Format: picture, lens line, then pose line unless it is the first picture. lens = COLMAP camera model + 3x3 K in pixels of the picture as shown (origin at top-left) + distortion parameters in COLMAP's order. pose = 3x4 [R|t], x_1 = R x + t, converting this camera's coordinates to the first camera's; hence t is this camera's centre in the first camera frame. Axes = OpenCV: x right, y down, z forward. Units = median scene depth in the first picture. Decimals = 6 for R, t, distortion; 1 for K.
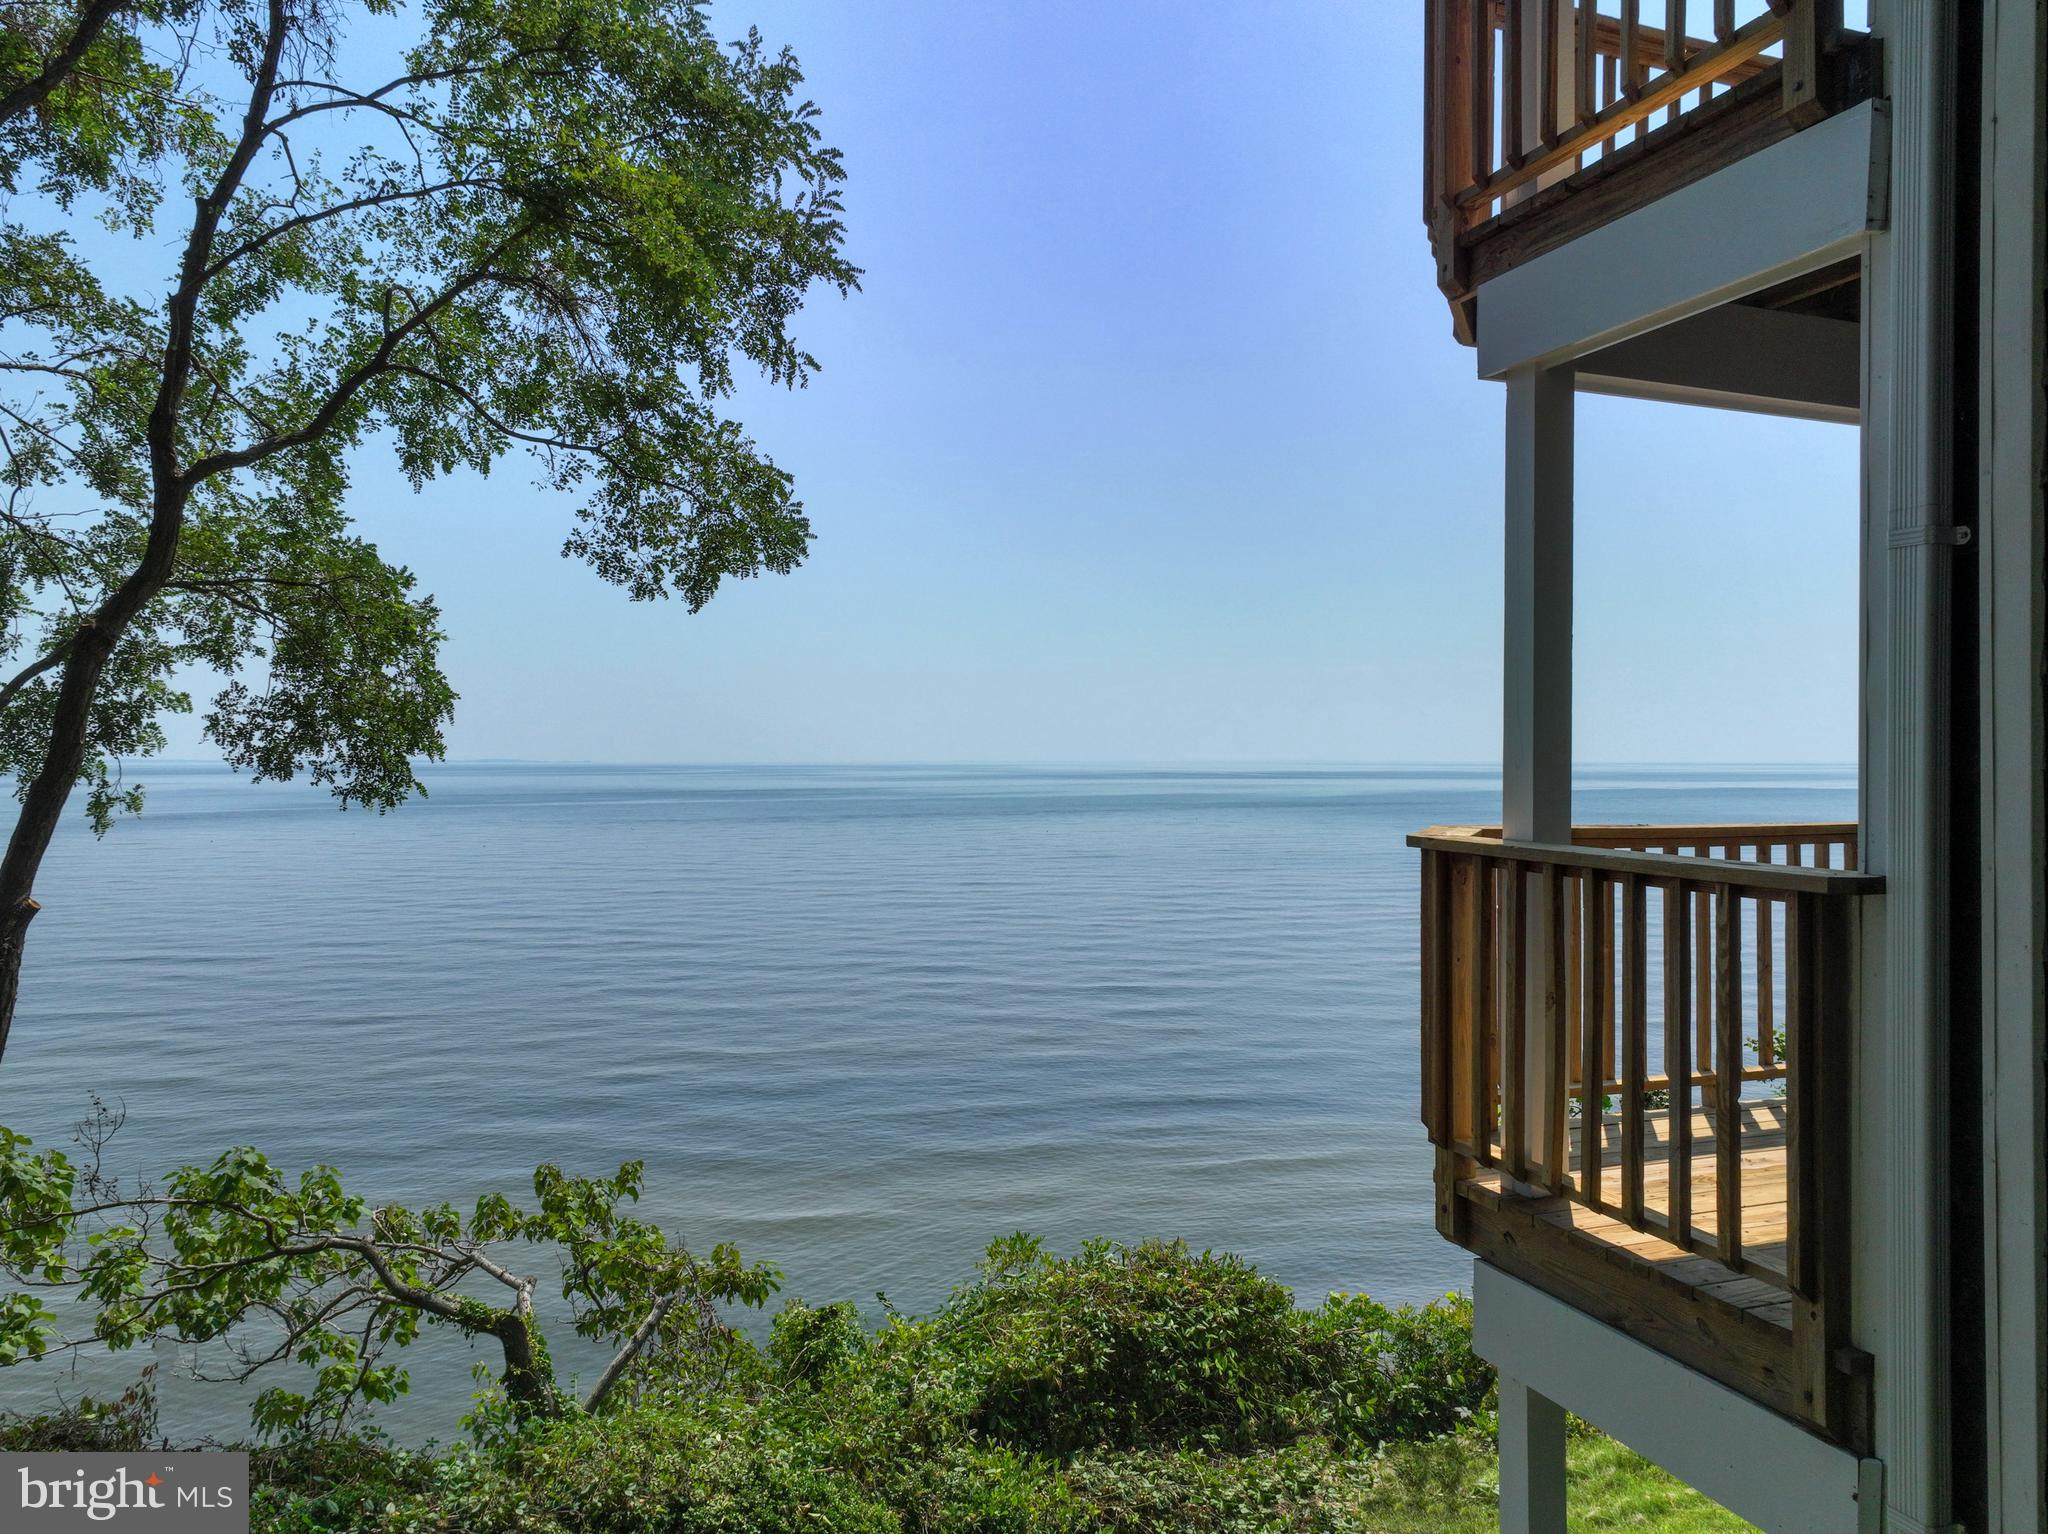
lens RADIAL K [[1429.8, 0, 1016.7], [0, 1429.8, 774.4], [0, 0, 1]] dist [0.001255, 0.013580]
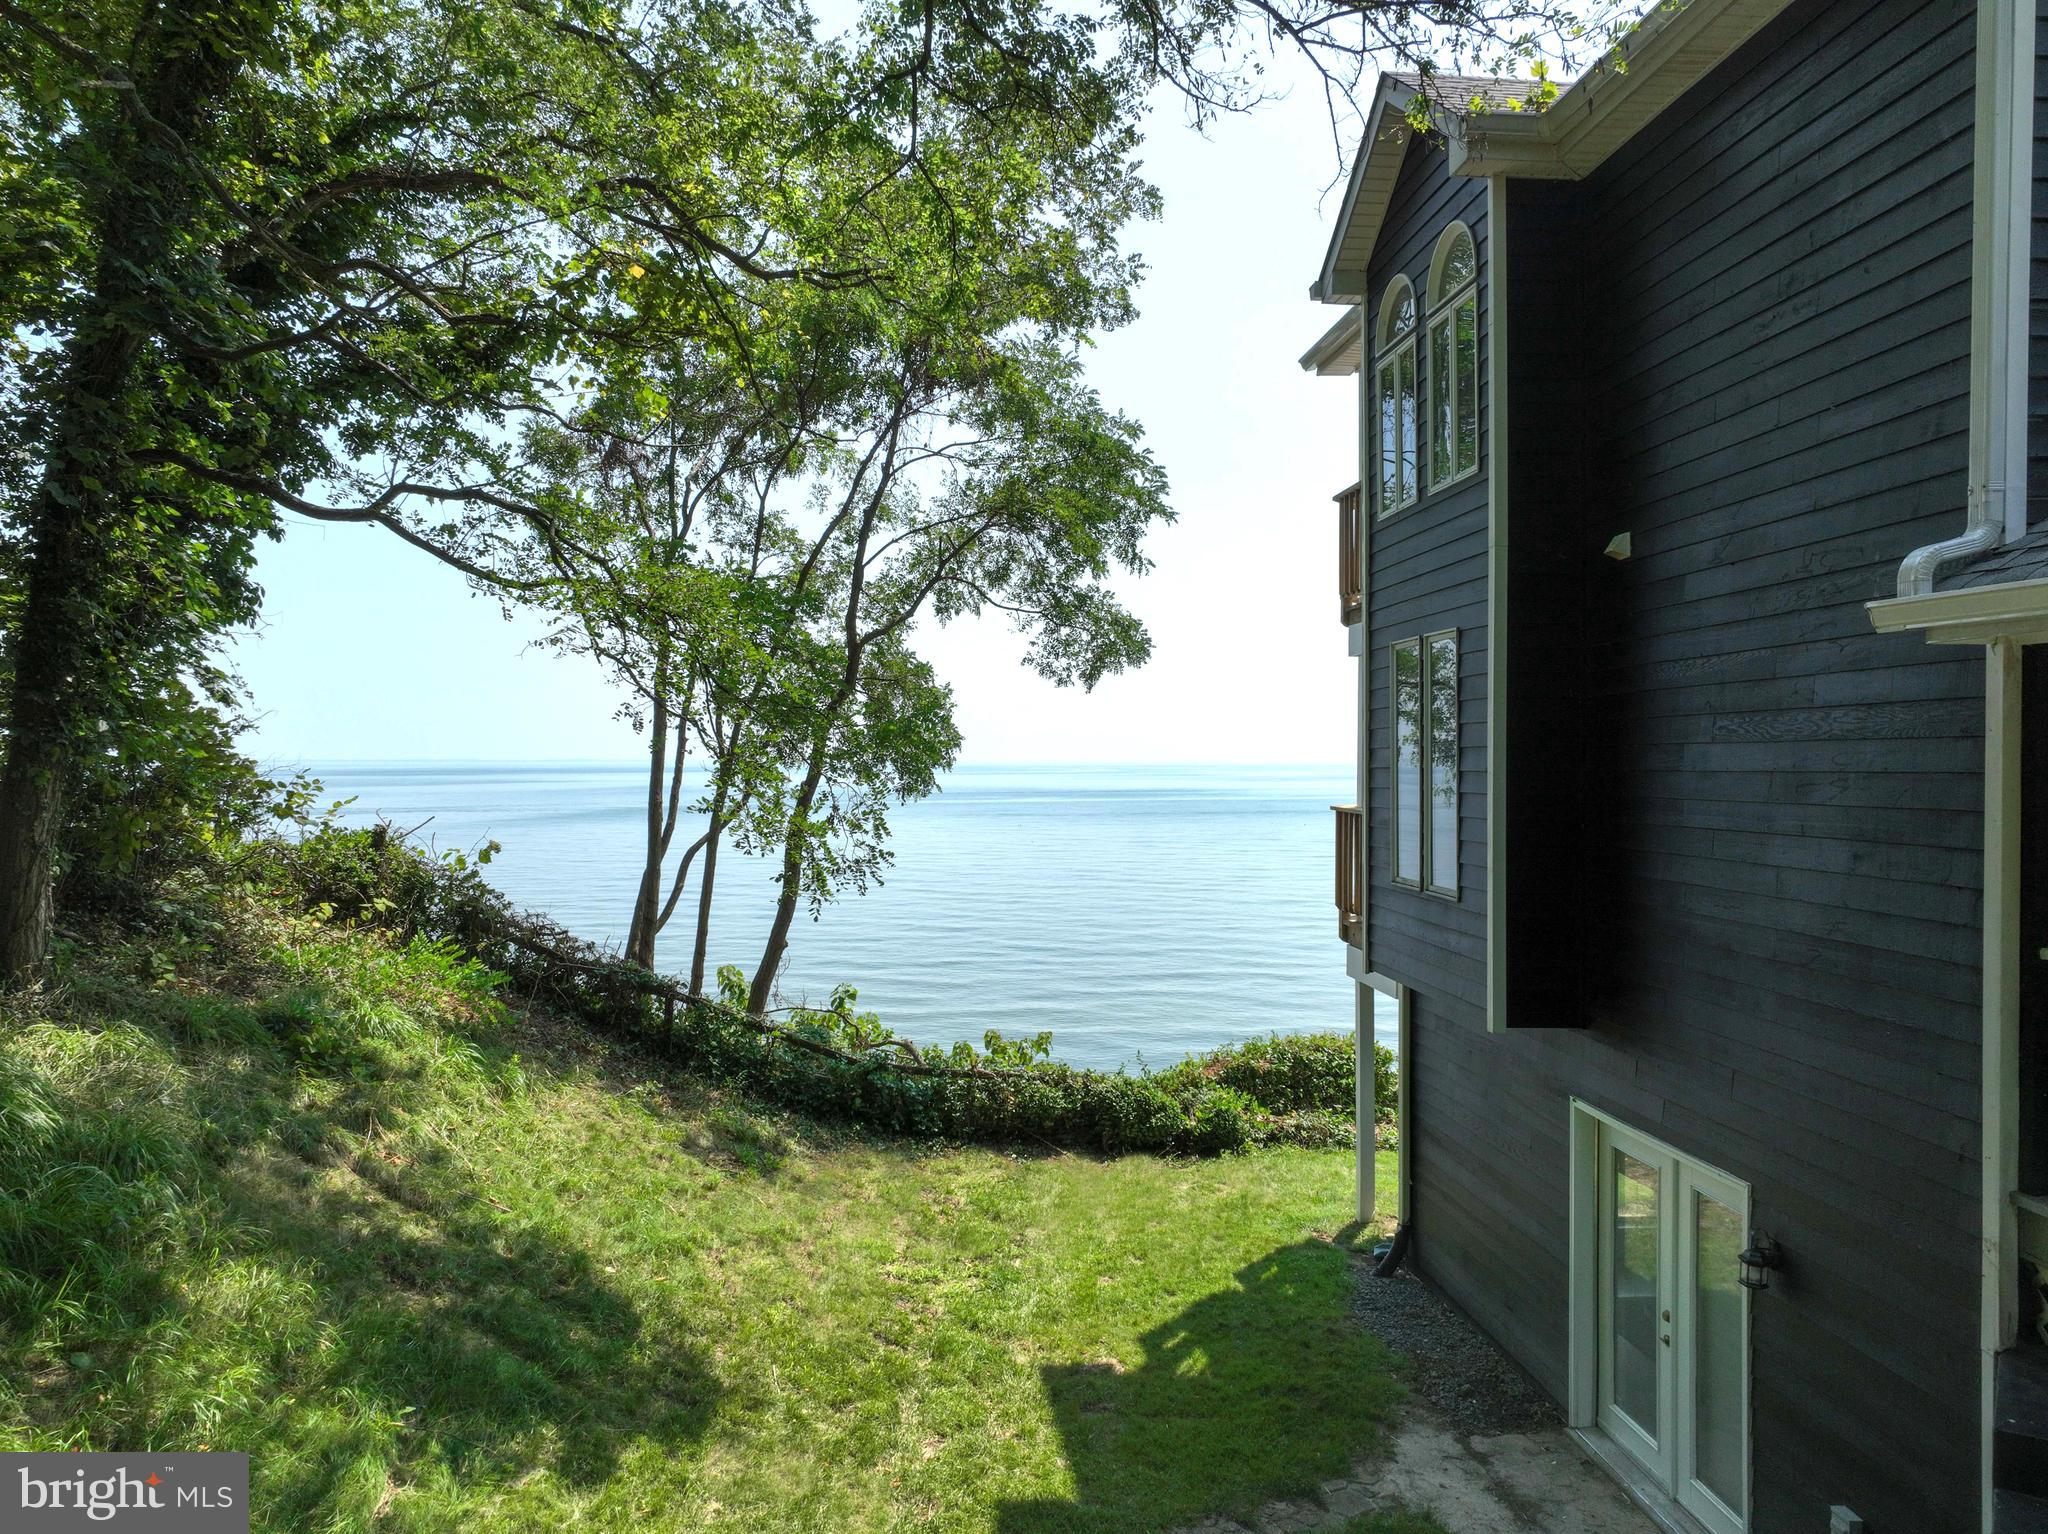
lens RADIAL K [[1429.8, 0, 1022.4], [0, 1429.8, 775.3], [0, 0, 1]] dist [0.001255, 0.013580]
pose [[0.965774, 0.006950, -0.259293, 0.170854], [-0.006956, 0.999975, 0.000895, -0.008664], [0.259293, 0.000939, 0.965798, -0.803759]]
